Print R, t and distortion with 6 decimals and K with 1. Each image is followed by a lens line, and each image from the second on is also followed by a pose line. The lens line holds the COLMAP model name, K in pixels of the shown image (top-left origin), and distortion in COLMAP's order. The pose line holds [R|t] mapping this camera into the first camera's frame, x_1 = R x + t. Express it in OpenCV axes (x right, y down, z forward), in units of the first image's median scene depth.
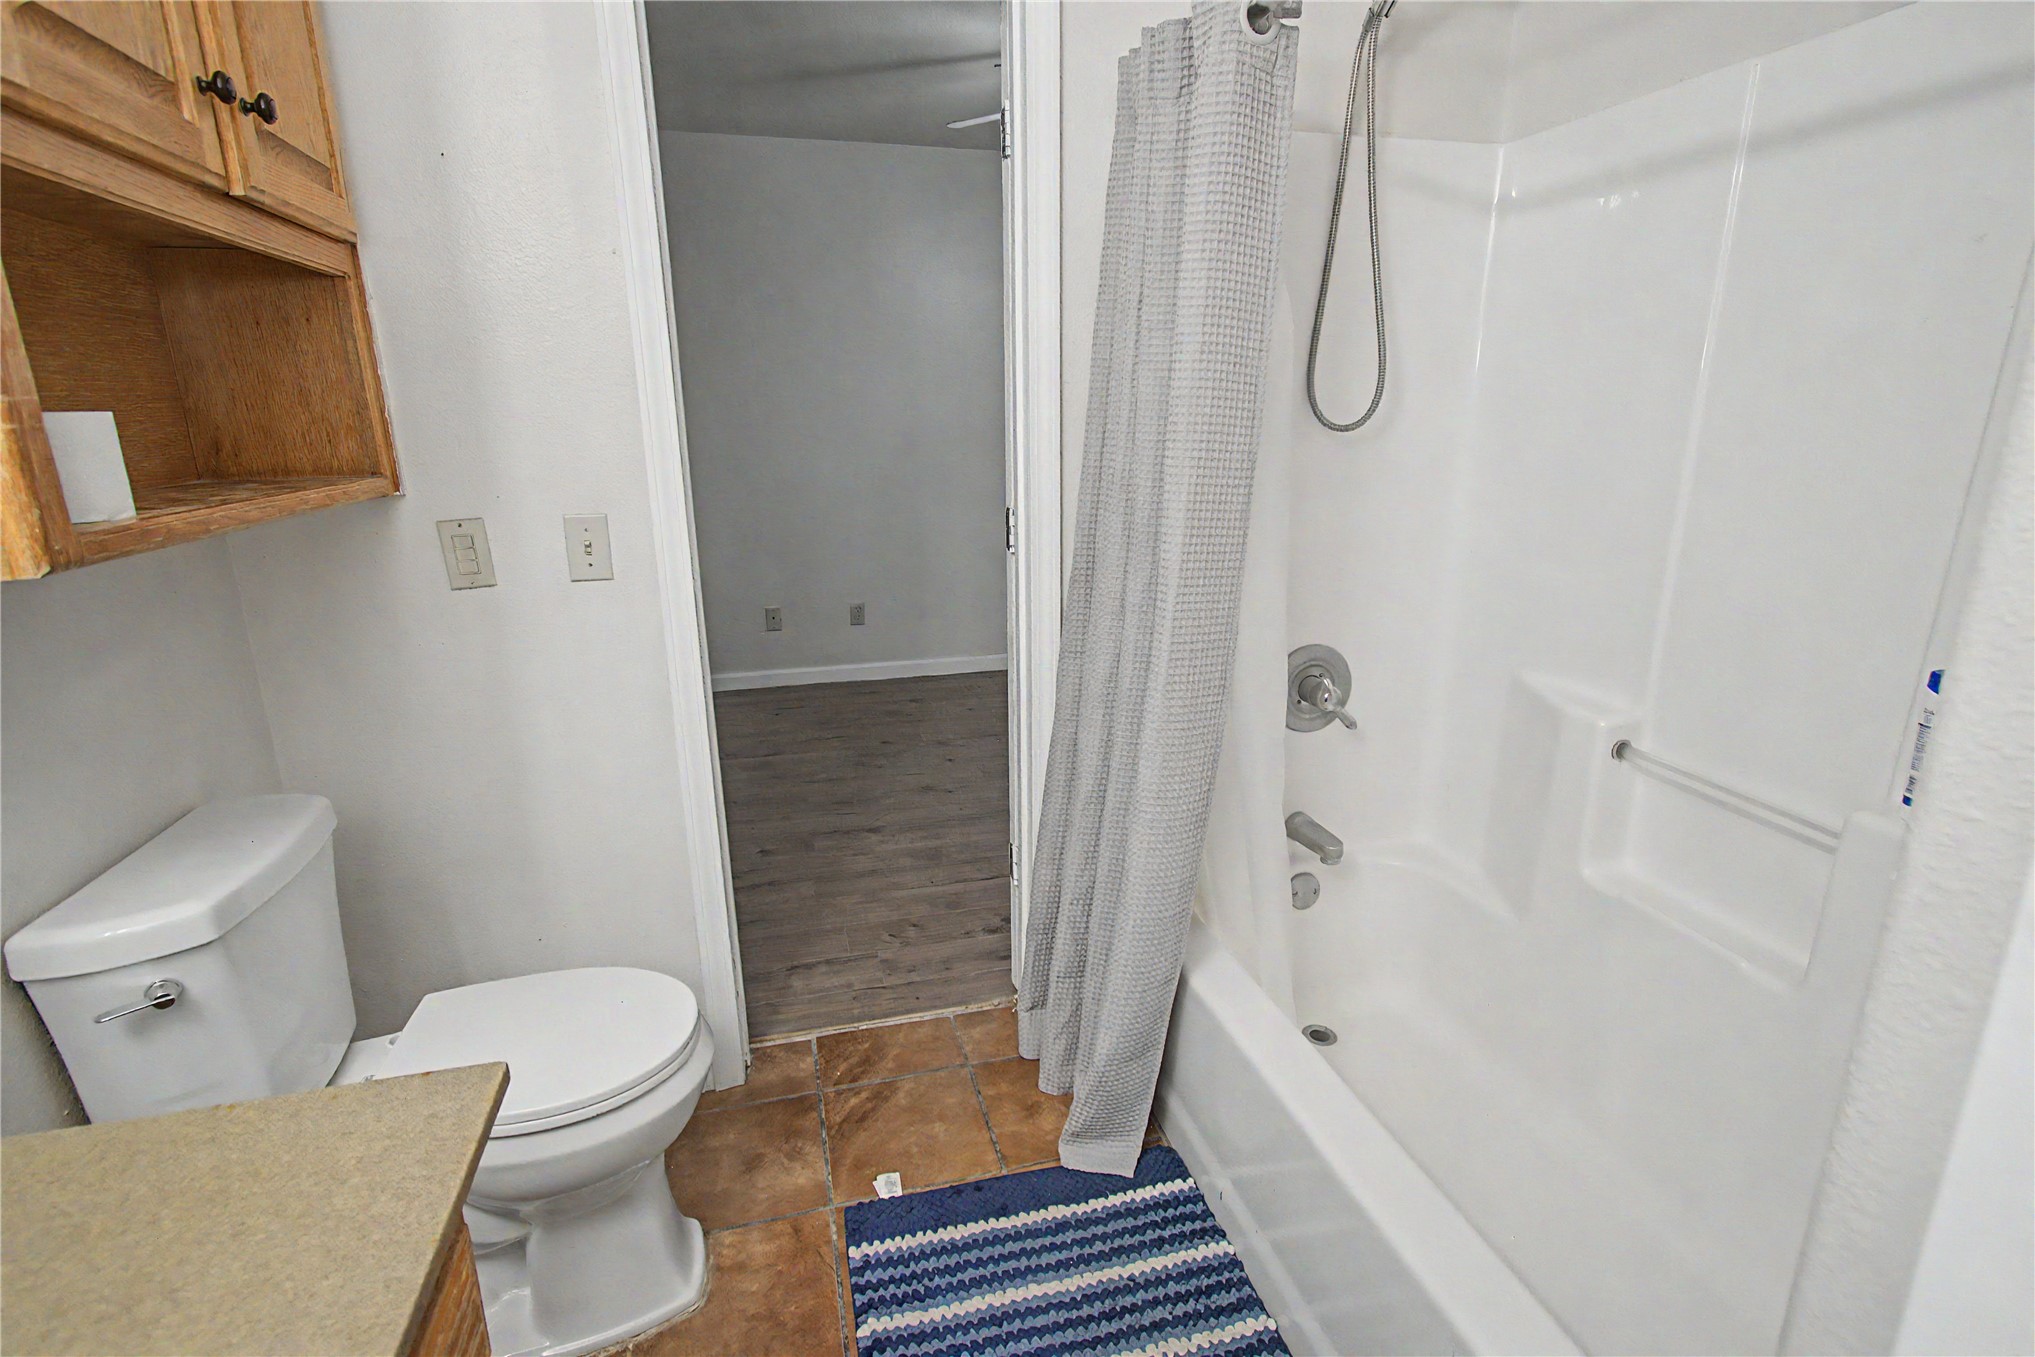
lens RADIAL K [[985.4, 0, 1017.5], [0, 985.4, 678.5], [0, 0, 1]] dist [0.010665, 0.000241]
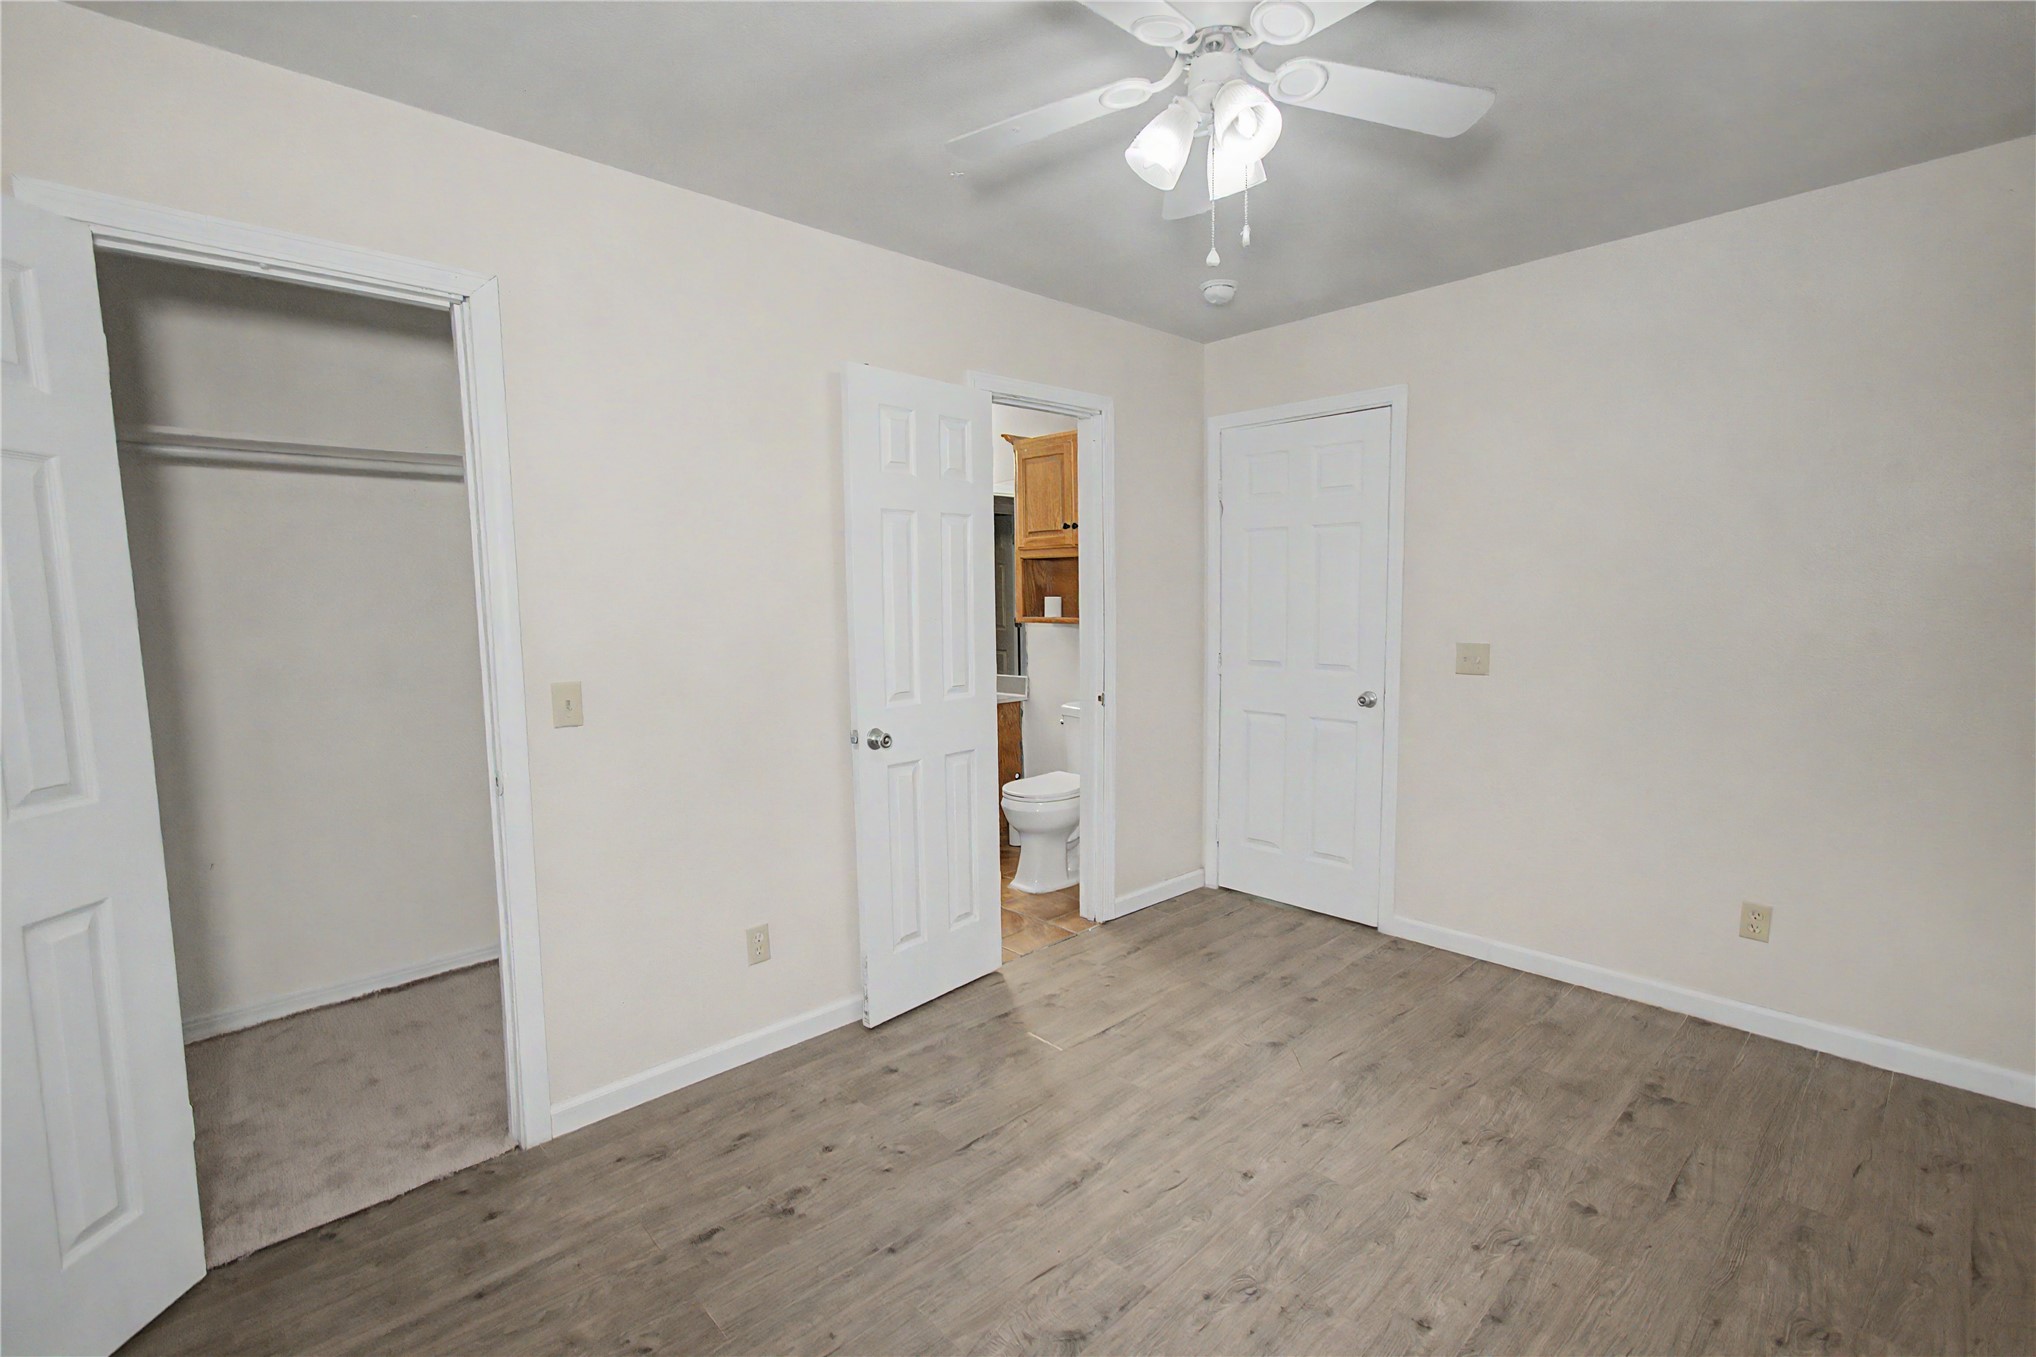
lens RADIAL K [[918.7, 0, 1018.0], [0, 918.7, 678.5], [0, 0, 1]] dist [-0.001451, 0.018454]
pose [[-0.875400, 0.059024, -0.479783, 0.479461], [-0.115925, 0.937922, 0.326899, -0.441598], [0.469294, 0.341786, -0.814215, 1.557632]]
